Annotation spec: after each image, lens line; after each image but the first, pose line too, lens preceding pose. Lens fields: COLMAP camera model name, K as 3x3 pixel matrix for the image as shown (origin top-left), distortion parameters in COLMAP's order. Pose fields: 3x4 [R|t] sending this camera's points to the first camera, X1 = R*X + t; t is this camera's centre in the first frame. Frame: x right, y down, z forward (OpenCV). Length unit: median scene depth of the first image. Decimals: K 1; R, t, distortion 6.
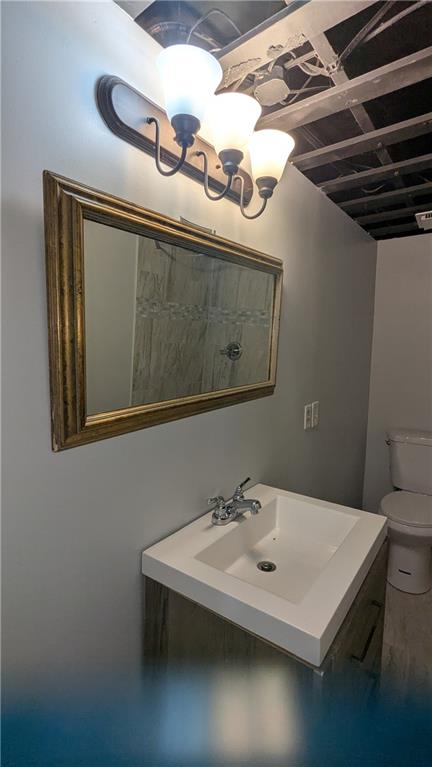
lens RADIAL K [[366.4, 0, 216.5], [0, 366.4, 374.2], [0, 0, 1]] dist [0.012976, -0.000520]
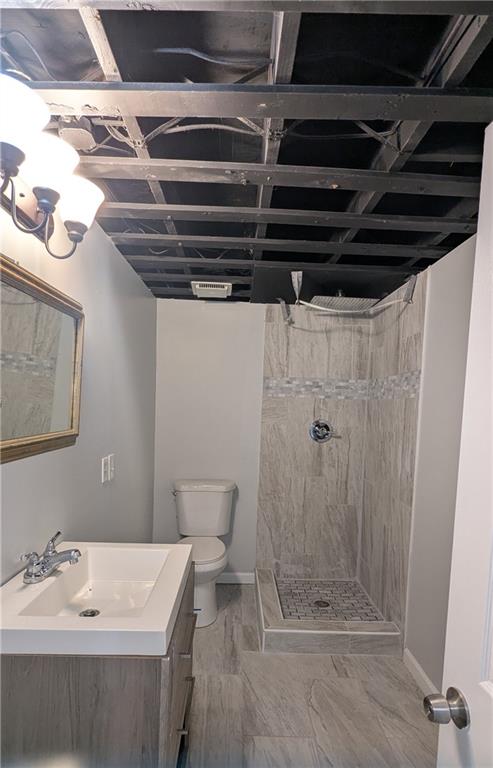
lens RADIAL K [[429.2, 0, 246.5], [0, 429.2, 384.0], [0, 0, 1]] dist [0.000147, 0.000502]
pose [[0.791411, 0.067584, 0.607537, -0.161752], [0.006188, 0.992933, -0.118518, 0.032025], [-0.611253, 0.097556, 0.785400, -0.129374]]
